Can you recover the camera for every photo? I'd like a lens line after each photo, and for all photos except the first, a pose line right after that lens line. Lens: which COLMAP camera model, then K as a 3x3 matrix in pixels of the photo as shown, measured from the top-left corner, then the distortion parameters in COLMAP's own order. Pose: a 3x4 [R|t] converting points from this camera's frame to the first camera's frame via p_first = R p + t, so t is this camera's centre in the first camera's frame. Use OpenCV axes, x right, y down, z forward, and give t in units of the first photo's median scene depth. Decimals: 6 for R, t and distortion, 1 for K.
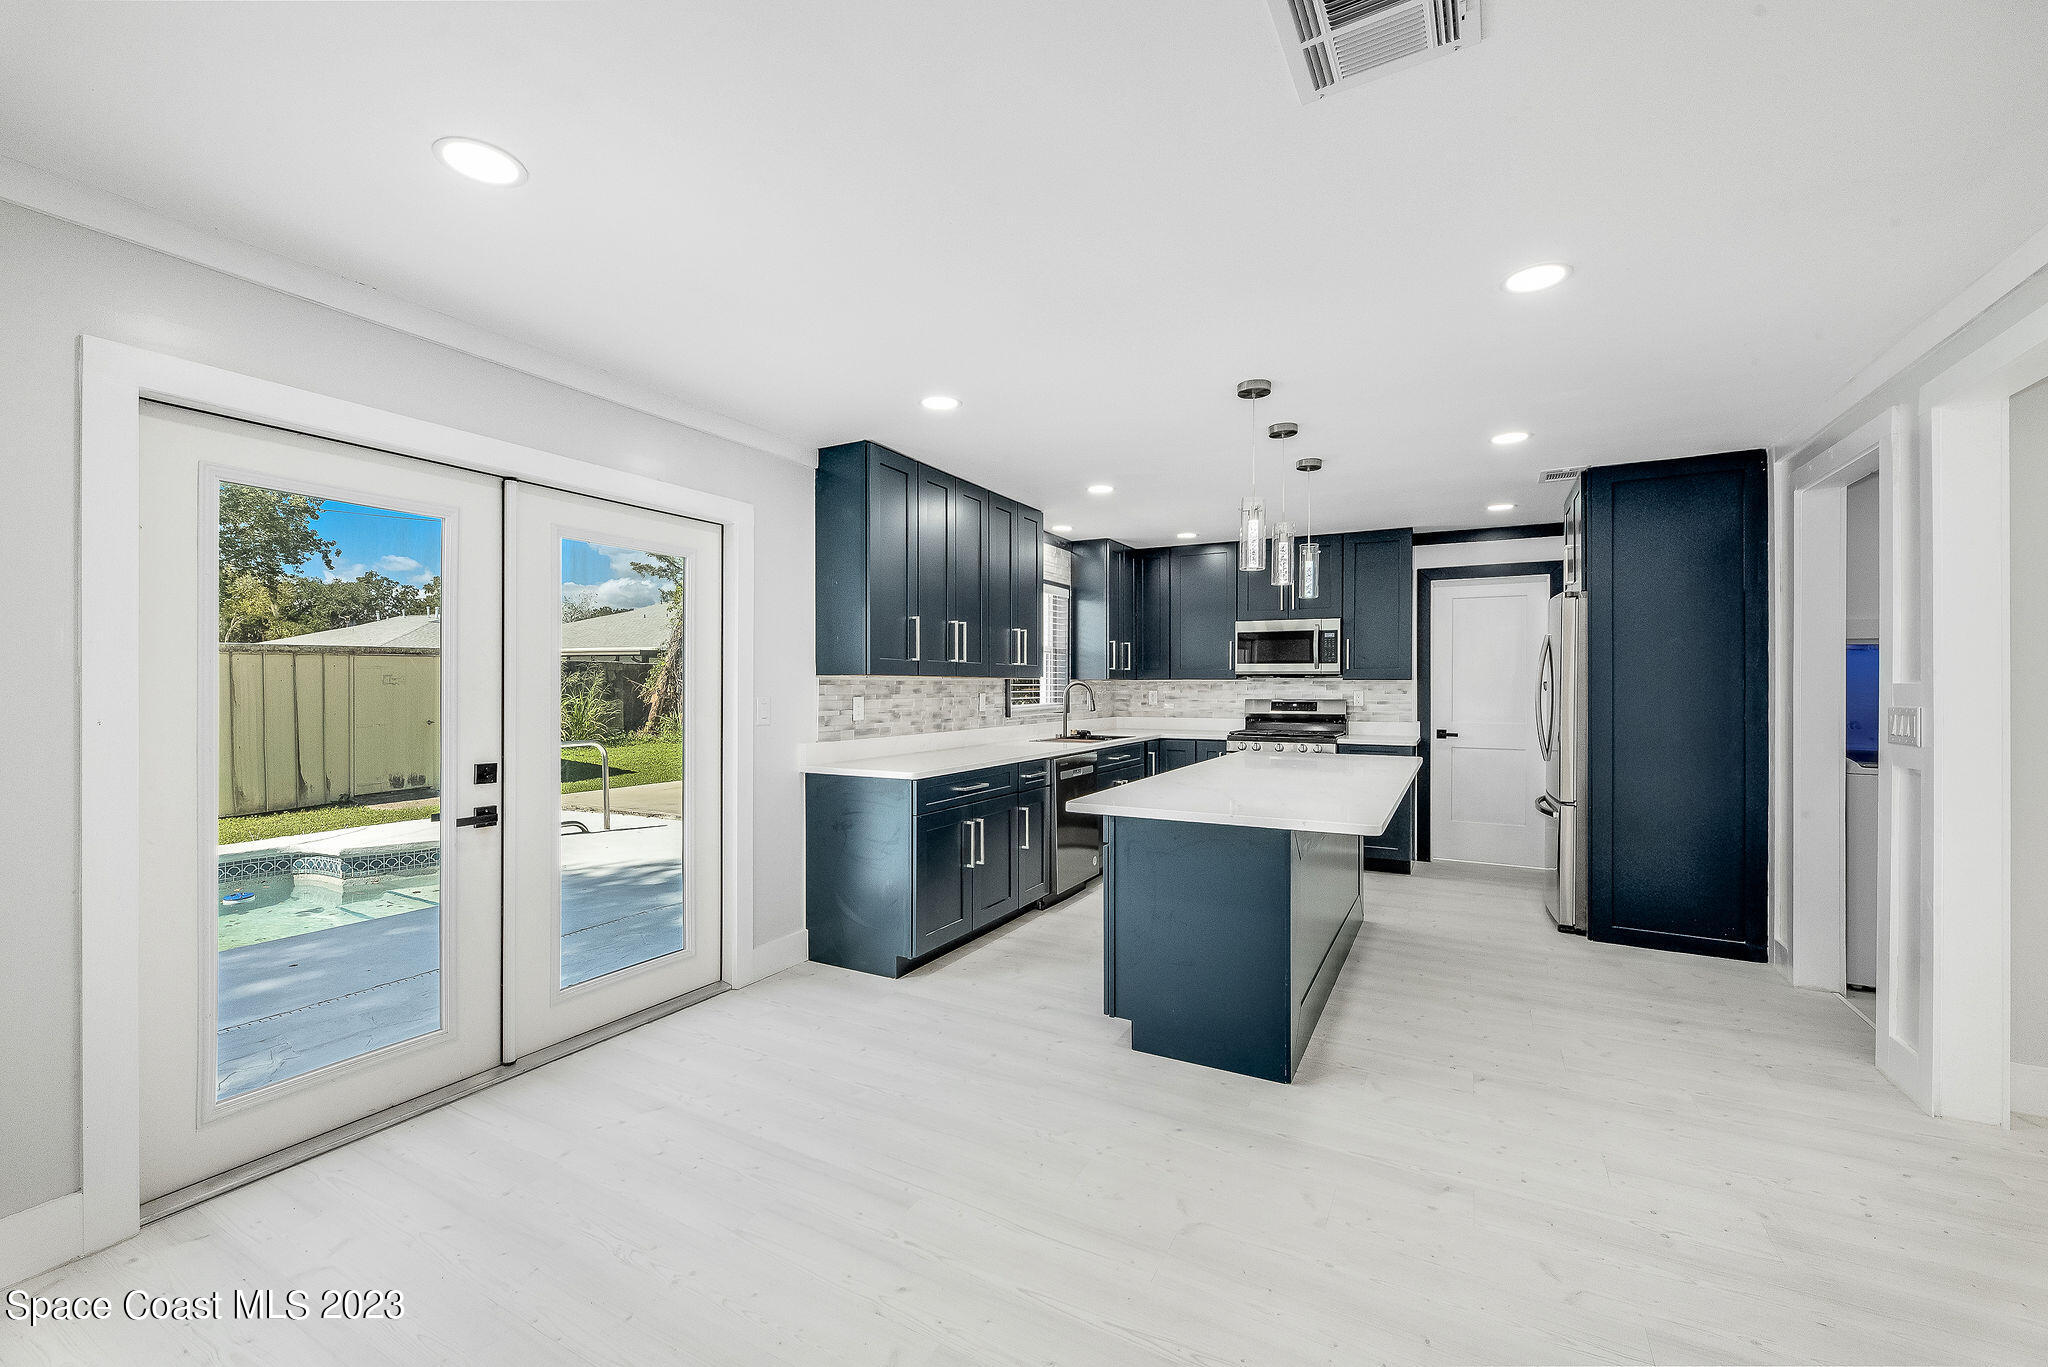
lens RADIAL K [[823.3, 0, 1021.8], [0, 823.3, 688.0], [0, 0, 1]] dist [-0.000358, -0.001904]
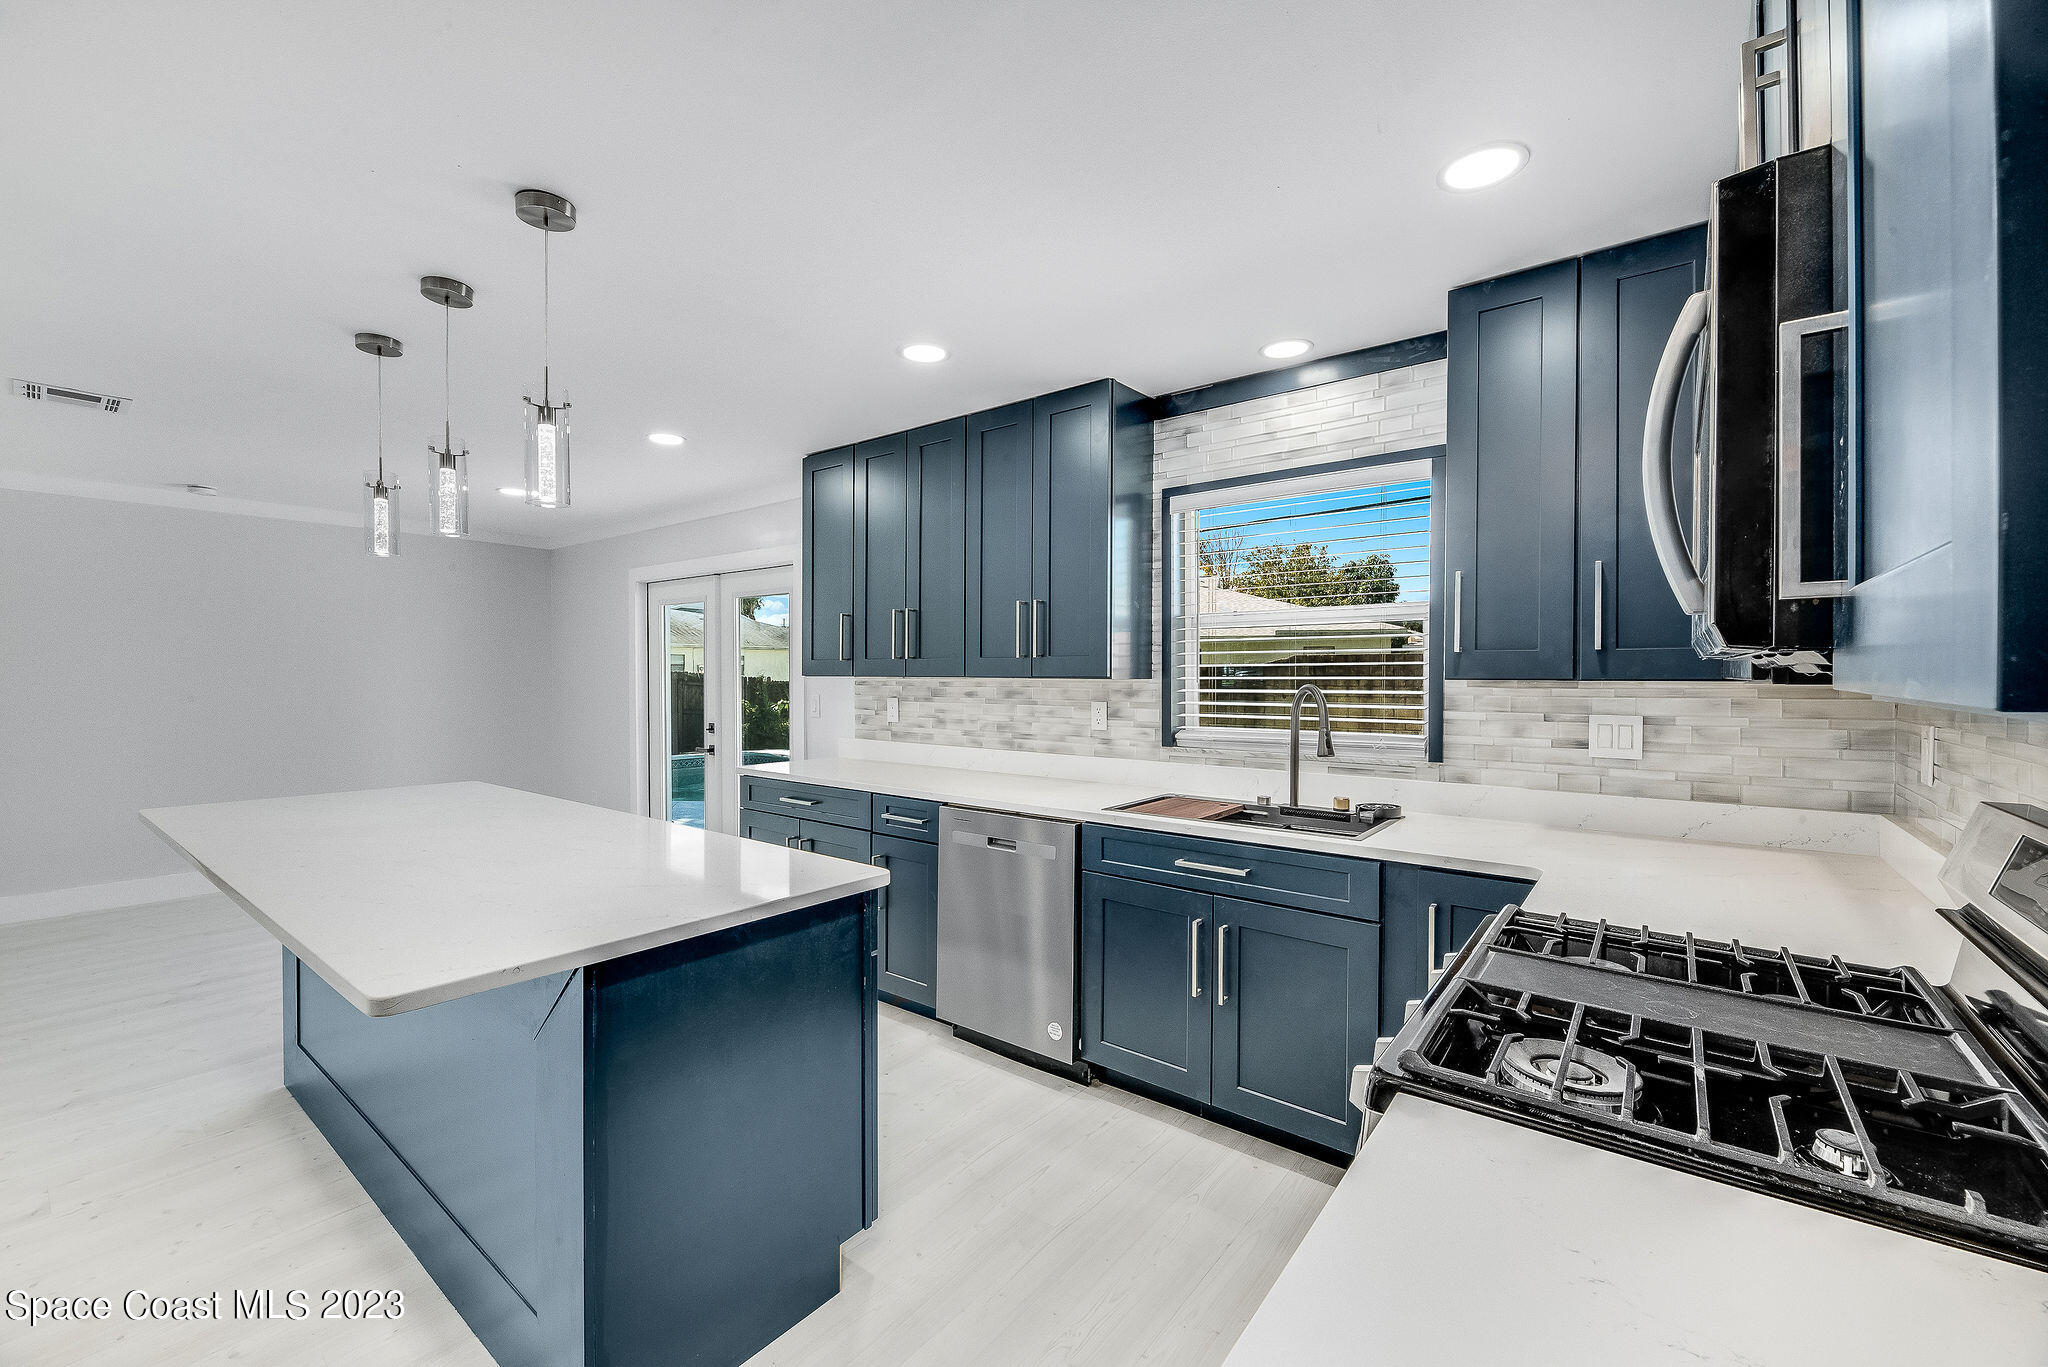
lens RADIAL K [[823.3, 0, 1017.1], [0, 823.3, 695.7], [0, 0, 1]] dist [-0.000358, -0.001904]
pose [[-0.172700, 0.021738, -0.984735, 0.585110], [-0.006308, 0.999712, 0.023175, -0.012838], [0.984954, 0.010214, -0.172513, 1.033354]]
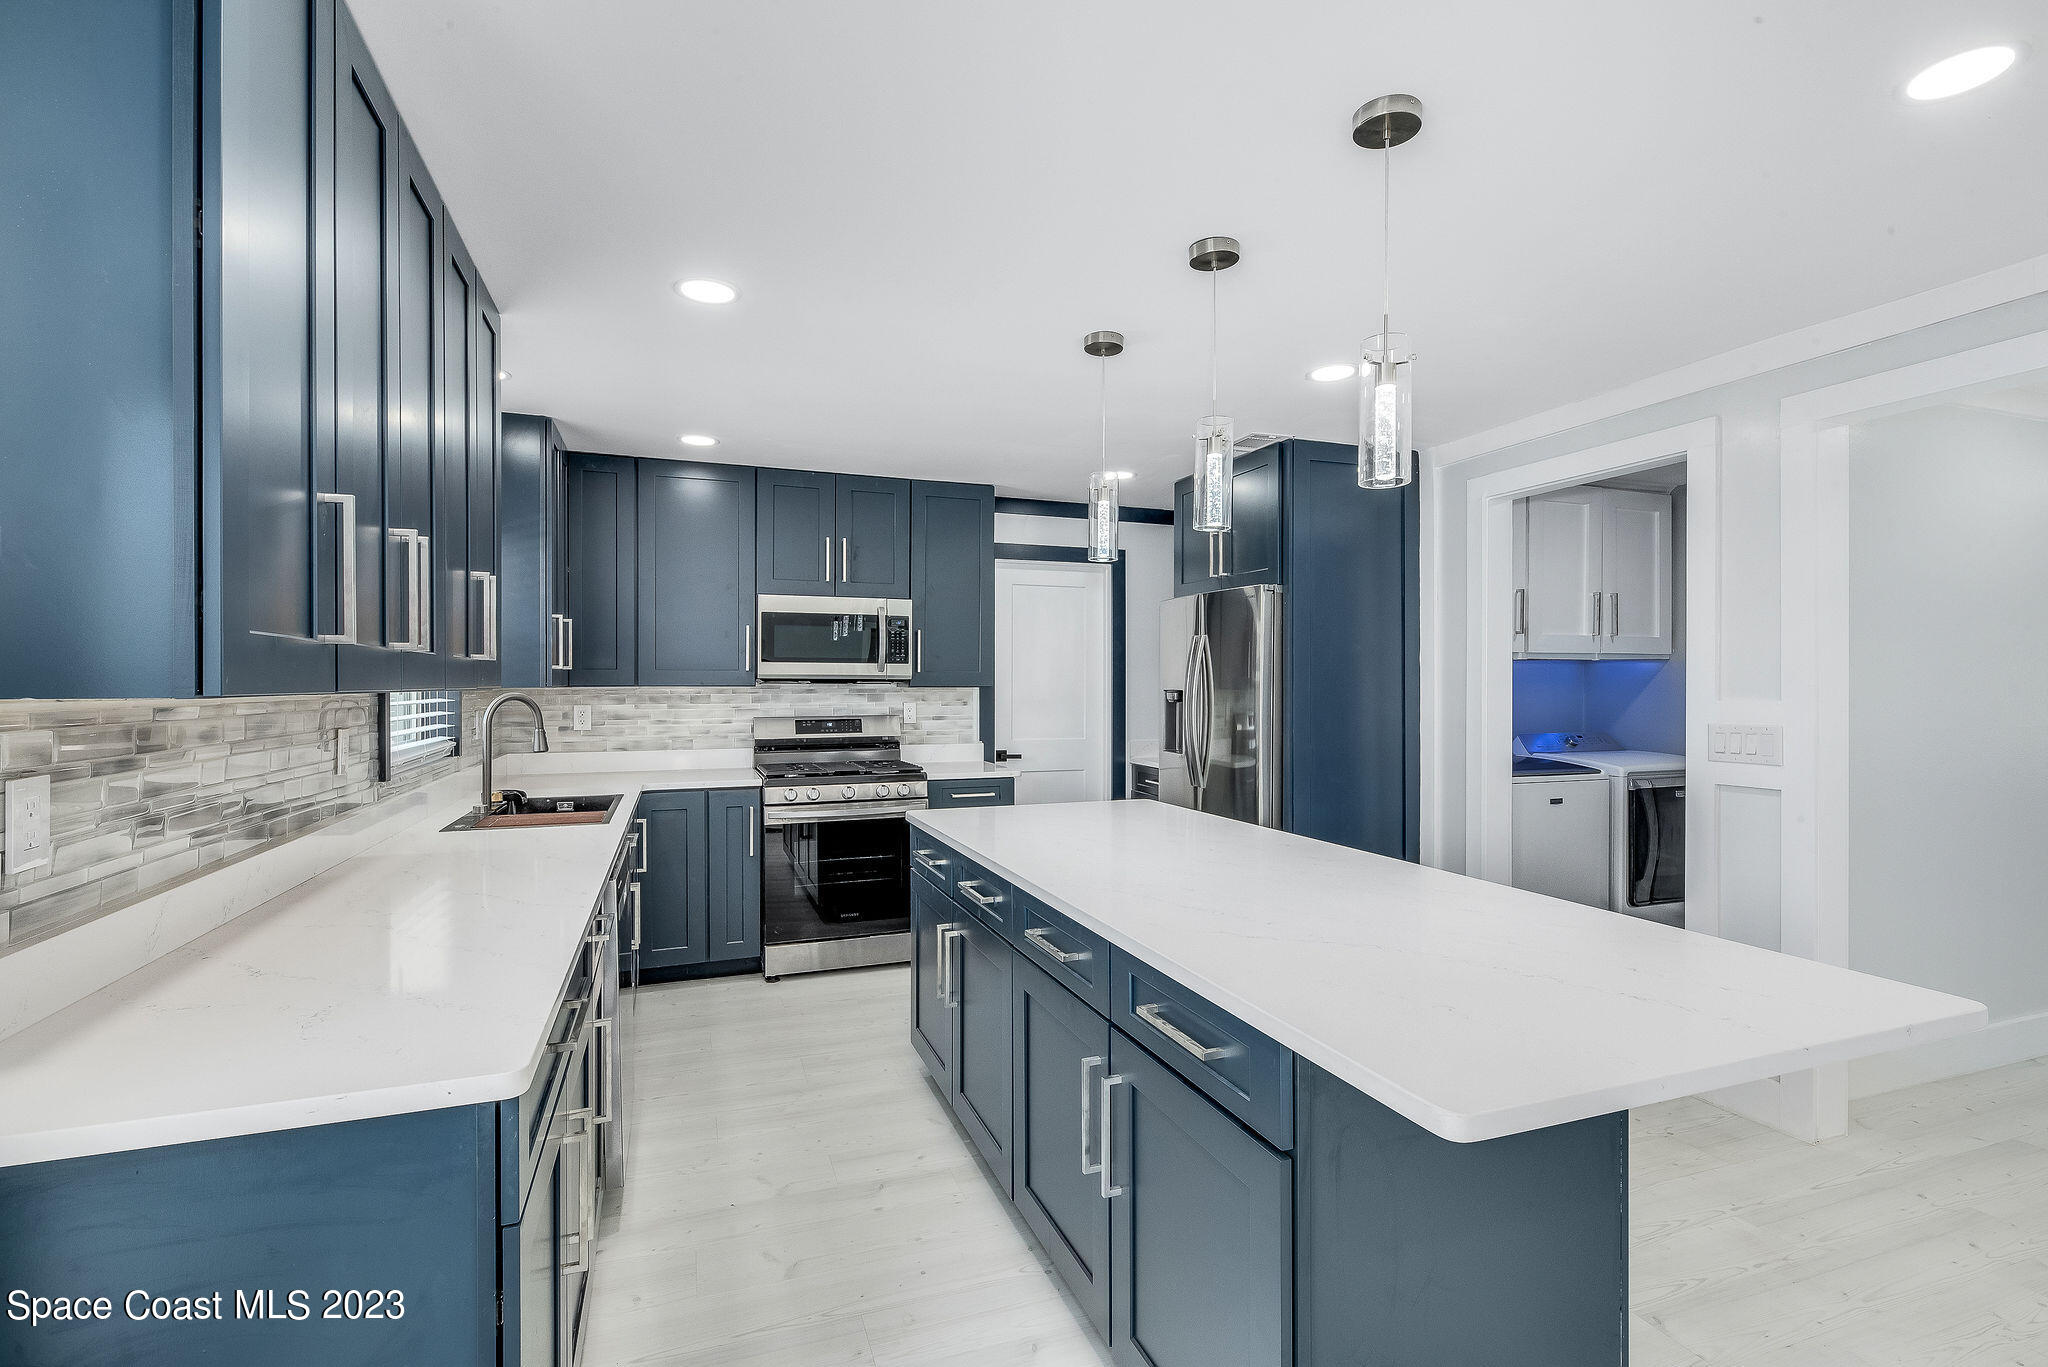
lens RADIAL K [[936.9, 0, 1019.8], [0, 936.9, 680.0], [0, 0, 1]] dist [-0.002459, -0.000068]
pose [[0.665082, 0.001952, 0.746768, -0.165022], [0.002782, 0.999983, -0.005091, -0.013792], [-0.746765, 0.005464, 0.665065, 0.449578]]
